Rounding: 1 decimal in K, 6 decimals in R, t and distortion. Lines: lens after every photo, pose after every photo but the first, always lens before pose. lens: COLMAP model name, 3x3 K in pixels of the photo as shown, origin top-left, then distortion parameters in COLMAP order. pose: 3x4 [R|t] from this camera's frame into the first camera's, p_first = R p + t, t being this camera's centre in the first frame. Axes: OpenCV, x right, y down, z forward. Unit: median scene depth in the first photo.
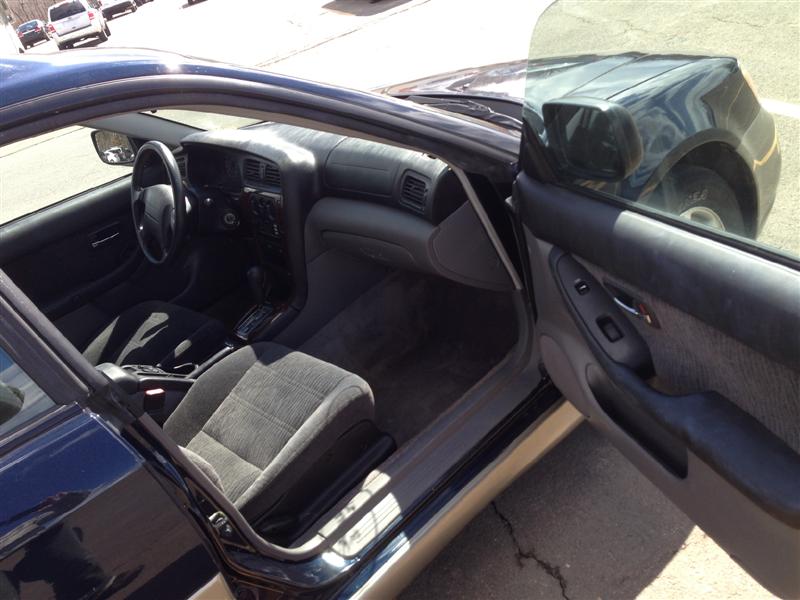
lens RADIAL K [[729.1, 0, 397.6], [0, 729.1, 302.3], [0, 0, 1]] dist [0.077133, 0.000000]
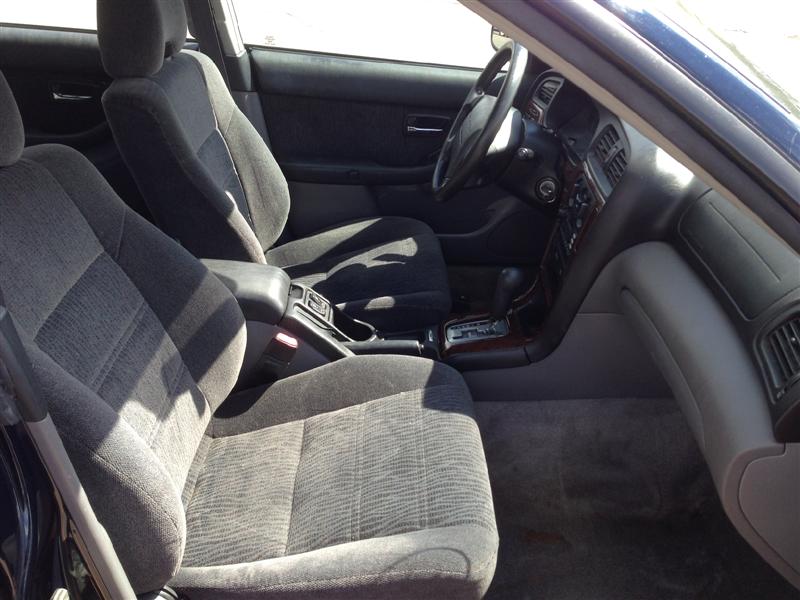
lens RADIAL K [[729.1, 0, 392.1], [0, 729.1, 296.0], [0, 0, 1]] dist [0.077133, 0.000000]
pose [[0.700594, 0.581588, -0.413428, 0.017317], [-0.539021, 0.811002, 0.227449, -0.120203], [0.467573, 0.063497, 0.881671, 0.354185]]
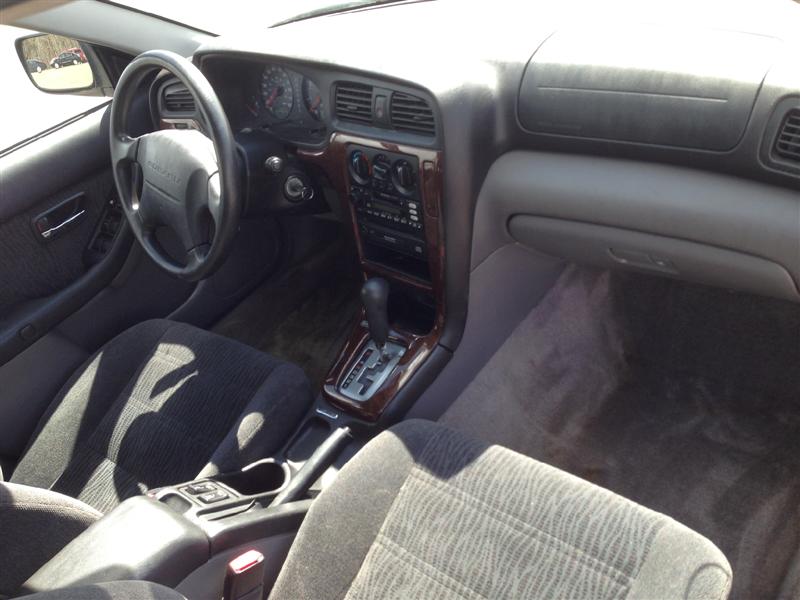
lens RADIAL K [[729.1, 0, 398.3], [0, 729.1, 297.6], [0, 0, 1]] dist [0.077133, 0.000000]
pose [[0.991716, -0.057092, 0.115062, -0.241345], [0.044896, 0.993359, 0.105936, -0.093099], [-0.120346, -0.099893, 0.987693, 0.446121]]
